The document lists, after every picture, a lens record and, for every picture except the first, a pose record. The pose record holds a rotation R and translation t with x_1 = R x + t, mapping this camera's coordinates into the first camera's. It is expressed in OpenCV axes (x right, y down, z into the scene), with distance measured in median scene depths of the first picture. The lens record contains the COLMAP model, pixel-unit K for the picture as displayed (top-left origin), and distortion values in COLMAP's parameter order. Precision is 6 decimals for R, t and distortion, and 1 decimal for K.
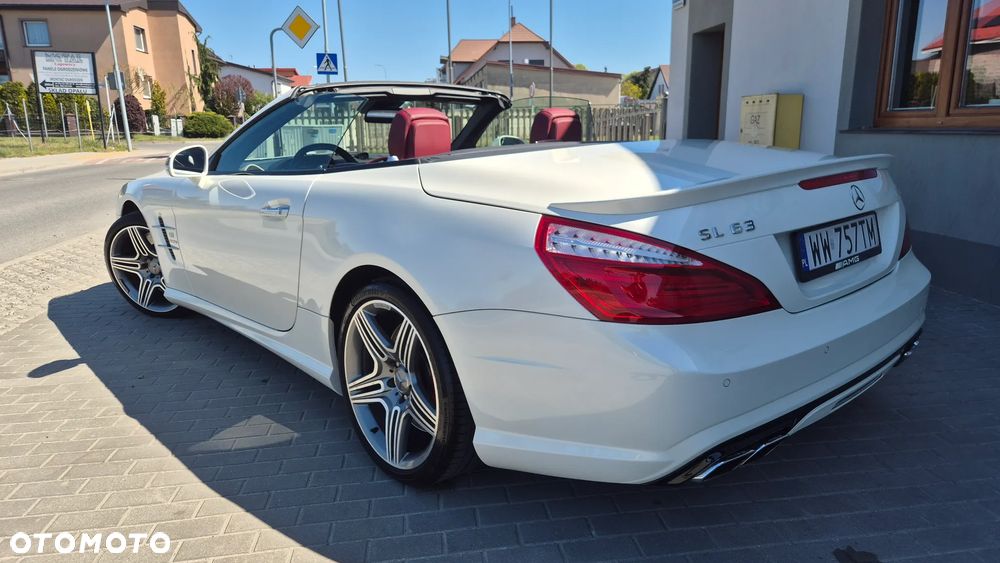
lens RADIAL K [[706.6, 0, 503.0], [0, 706.6, 286.6], [0, 0, 1]] dist [0.081636, -0.073645]
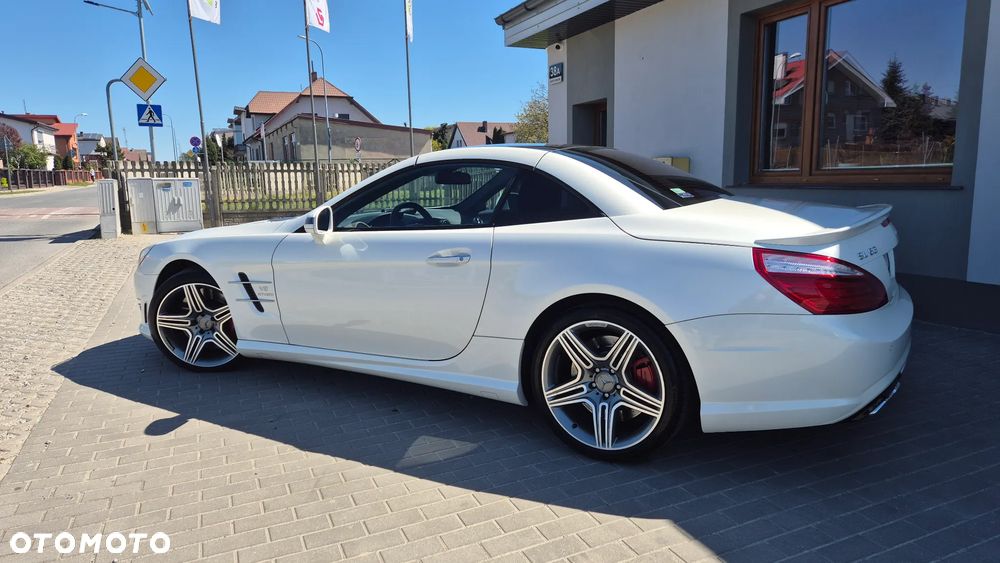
lens RADIAL K [[715.6, 0, 500.0], [0, 715.6, 281.5], [0, 0, 1]] dist [0.043046, -0.002593]
pose [[0.949281, -0.048947, 0.310596, -0.492890], [0.072751, 0.995196, -0.065515, 0.014611], [-0.305897, 0.084788, 0.948281, -0.135782]]
